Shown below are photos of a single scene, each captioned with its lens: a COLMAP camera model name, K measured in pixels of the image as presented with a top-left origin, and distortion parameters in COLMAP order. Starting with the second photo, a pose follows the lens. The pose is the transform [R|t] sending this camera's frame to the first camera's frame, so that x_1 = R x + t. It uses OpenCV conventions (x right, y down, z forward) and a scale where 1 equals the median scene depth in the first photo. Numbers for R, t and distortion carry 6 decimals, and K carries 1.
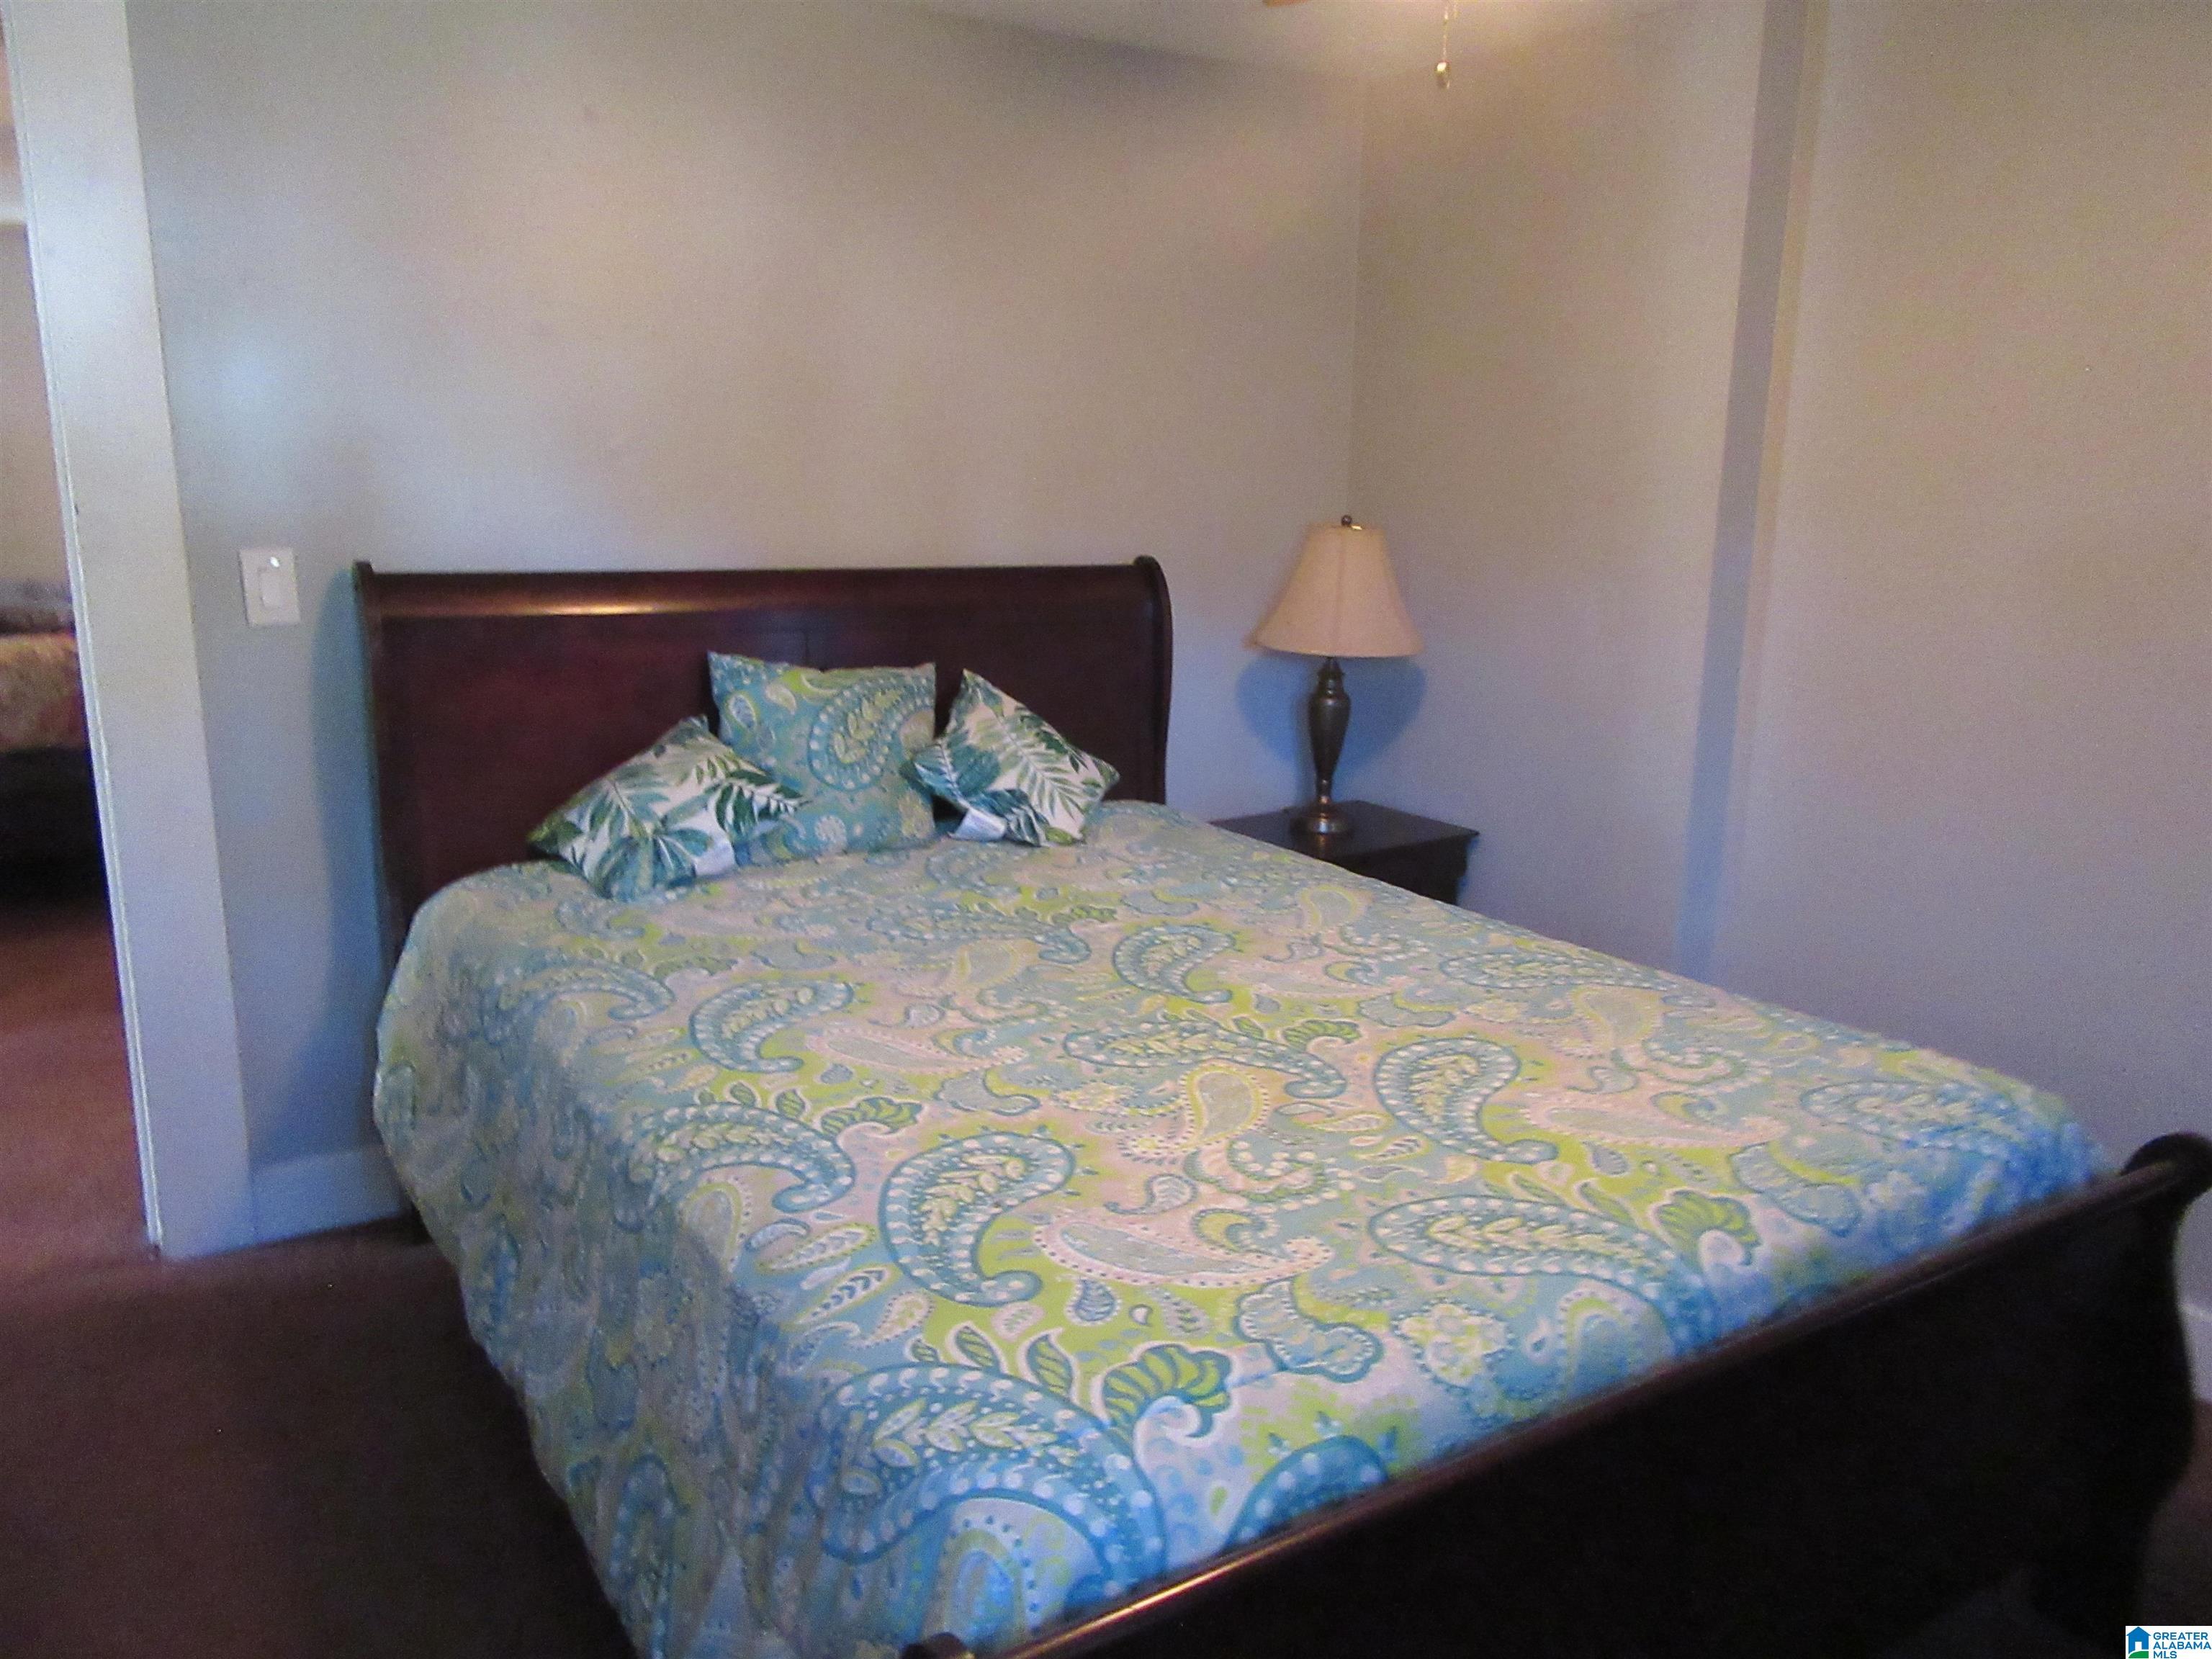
lens RADIAL K [[1657.7, 0, 1104.2], [0, 1657.7, 822.9], [0, 0, 1]] dist [0.002309, 0.003489]
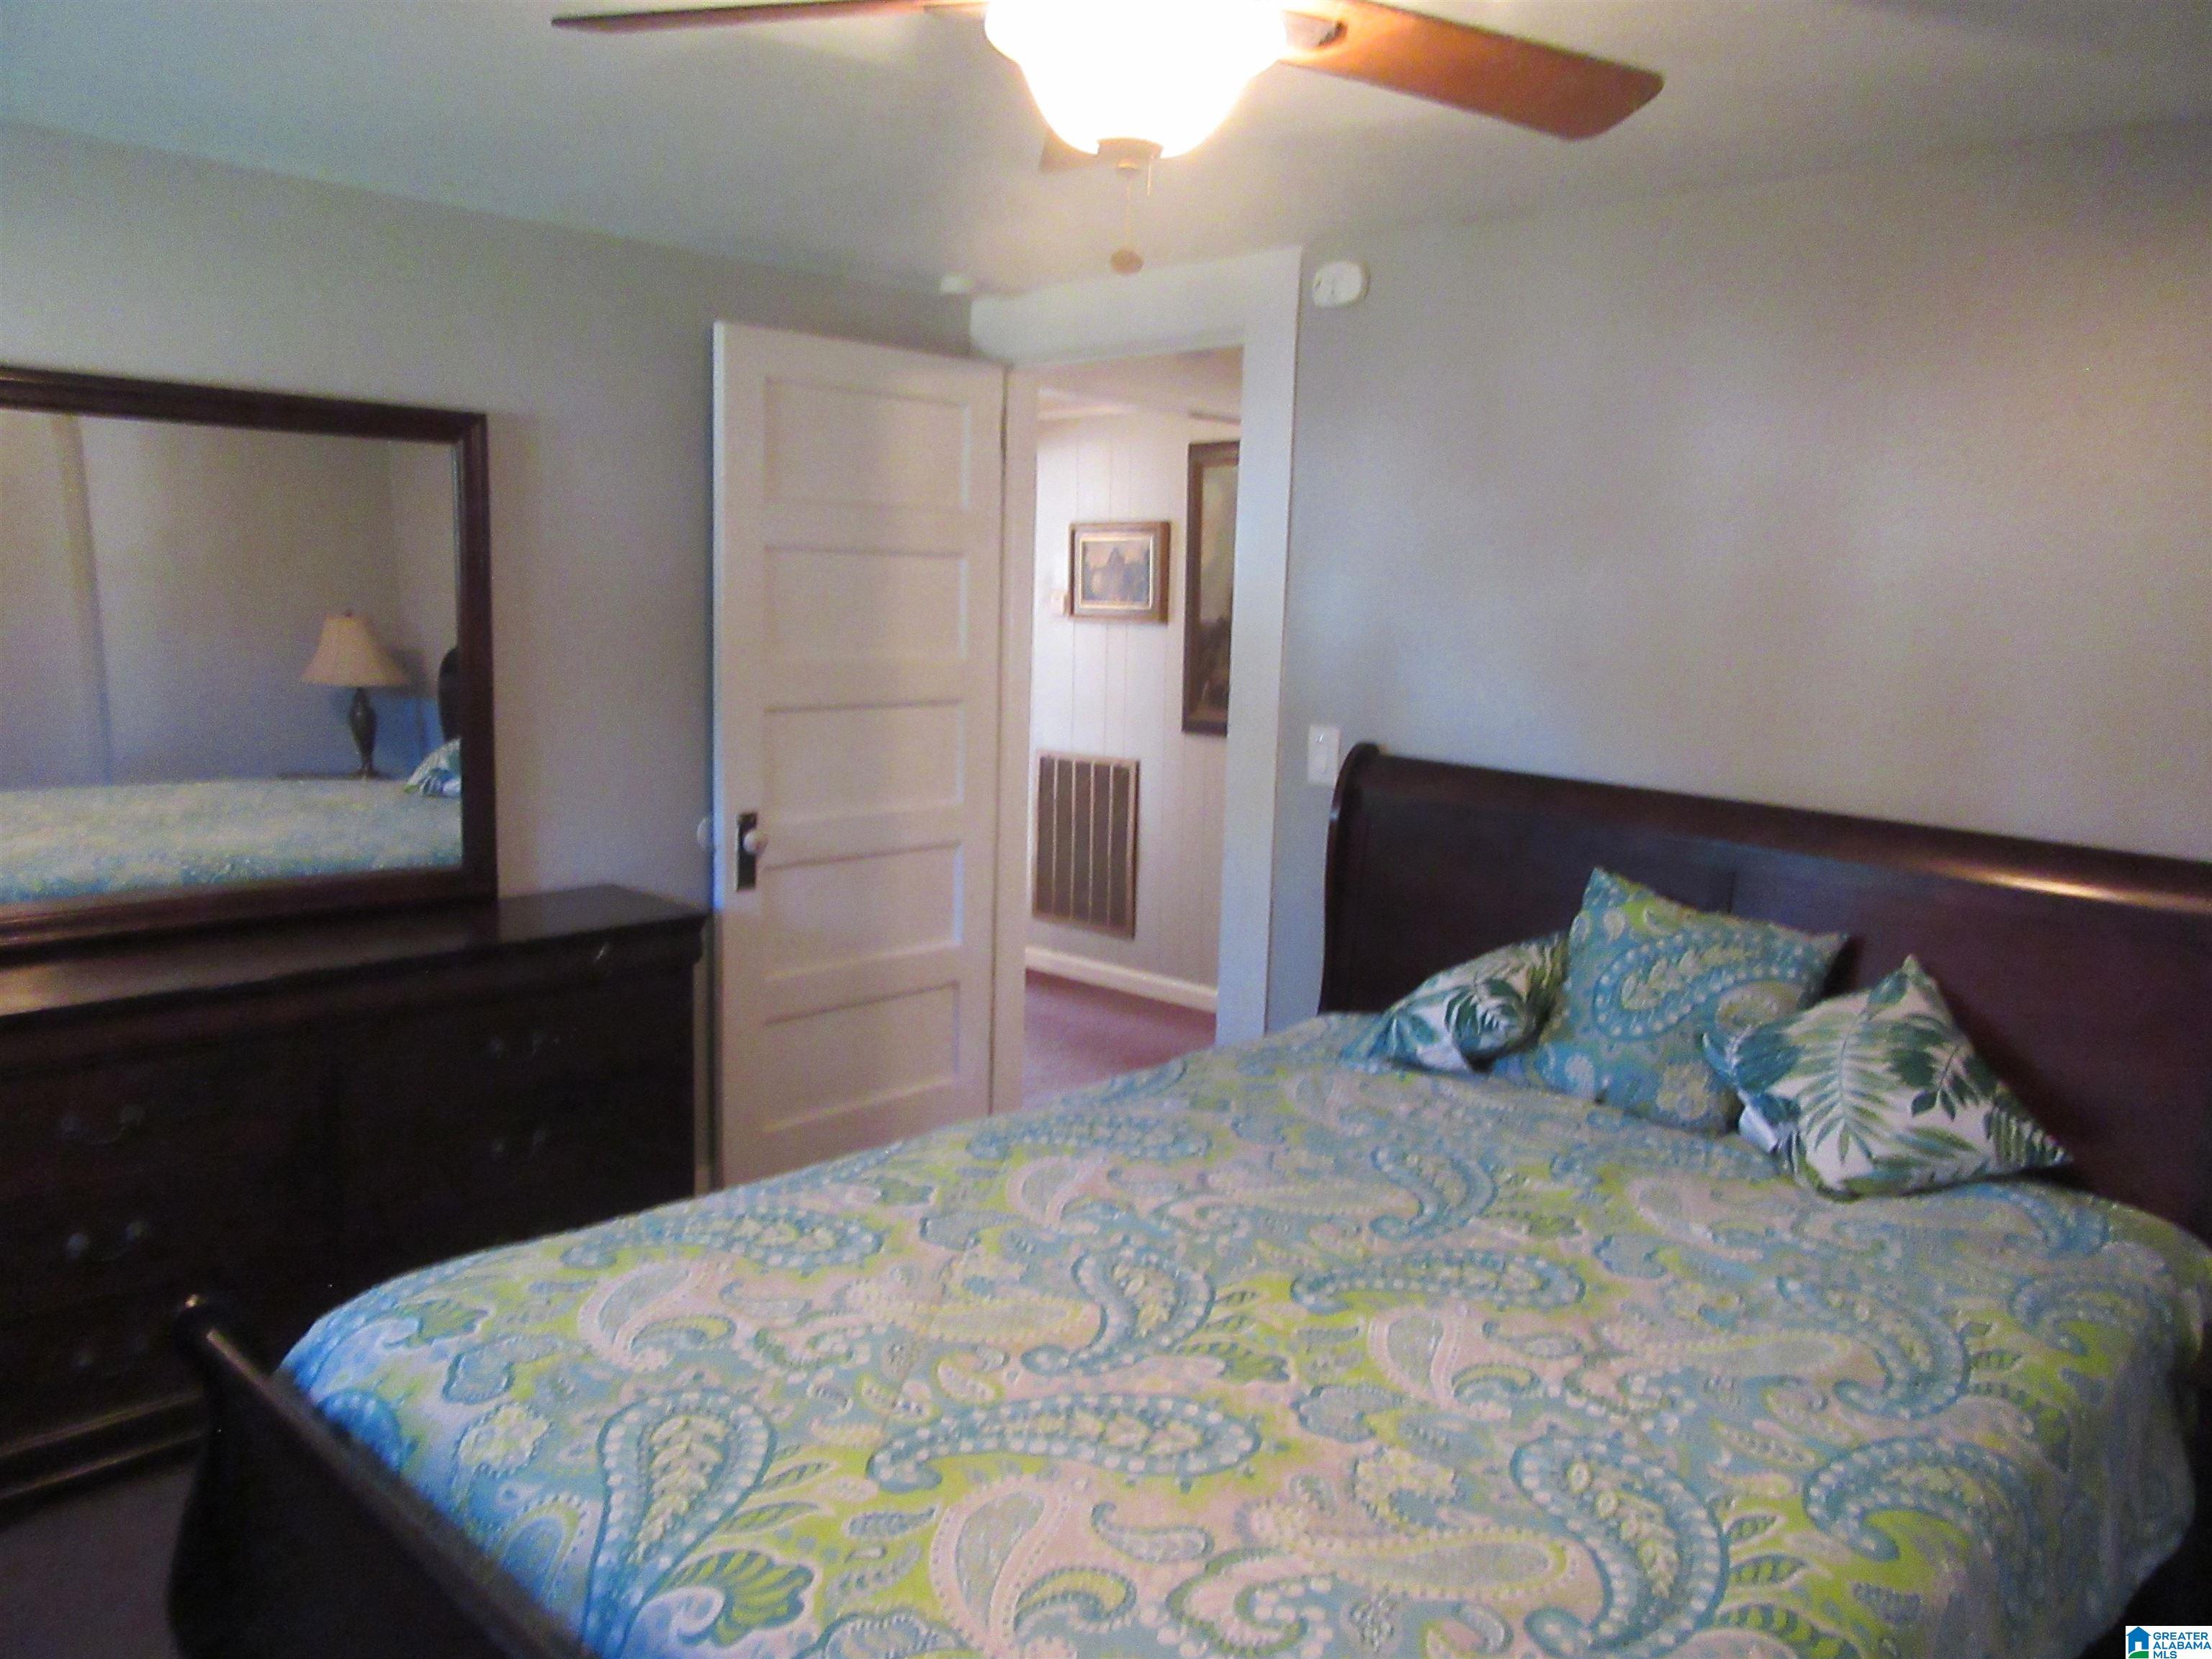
lens RADIAL K [[1657.7, 0, 1104.4], [0, 1657.7, 832.4], [0, 0, 1]] dist [0.002309, 0.003489]
pose [[0.230995, 0.133155, -0.963800, 0.682906], [-0.248160, 0.965891, 0.073967, -0.134290], [0.940775, 0.222091, 0.256160, 0.523879]]
